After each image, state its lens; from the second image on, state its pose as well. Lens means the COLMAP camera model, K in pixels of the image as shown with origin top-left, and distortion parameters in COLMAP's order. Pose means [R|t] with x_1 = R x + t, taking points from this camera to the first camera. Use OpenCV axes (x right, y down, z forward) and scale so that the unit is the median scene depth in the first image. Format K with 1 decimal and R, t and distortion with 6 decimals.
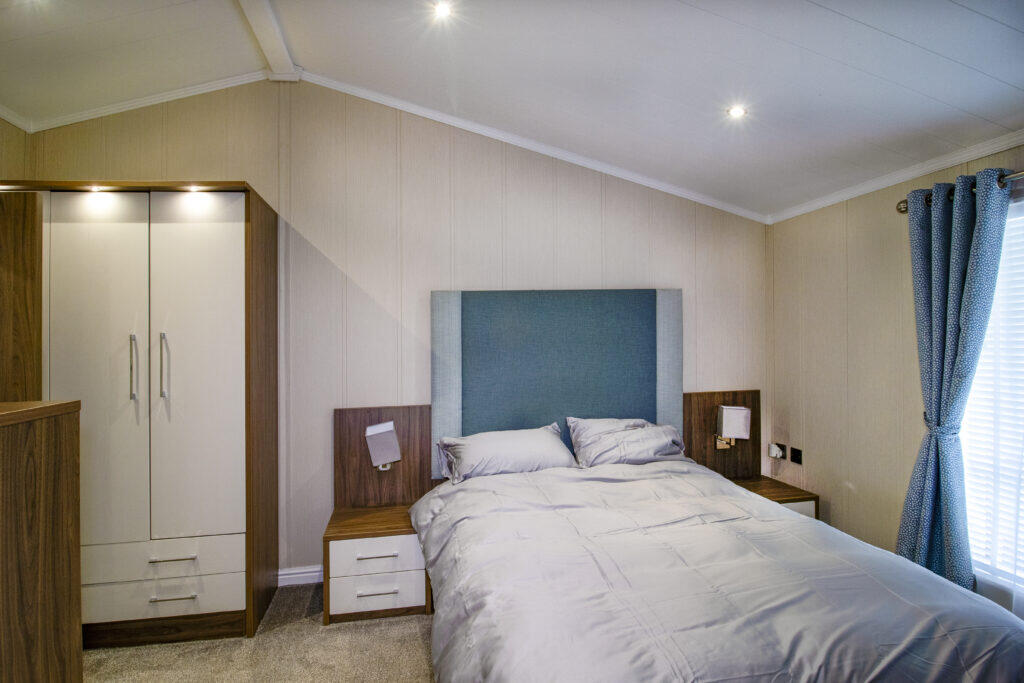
lens RADIAL K [[500.9, 0, 490.9], [0, 500.9, 341.2], [0, 0, 1]] dist [0.001918, -0.011415]
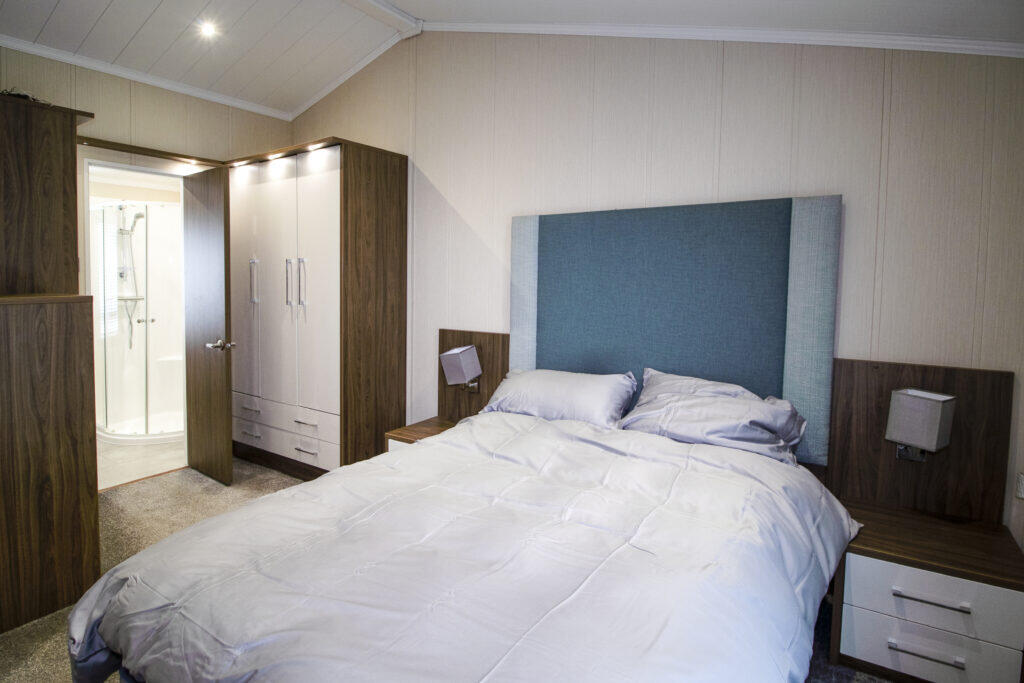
lens RADIAL K [[532.0, 0, 570.5], [0, 532.0, 301.3], [0, 0, 1]] dist [0.002829, -0.013122]
pose [[0.748493, 0.058975, -0.660515, 0.619284], [-0.023526, 0.997772, 0.062427, -0.004619], [0.662725, -0.031187, 0.748213, 0.287013]]
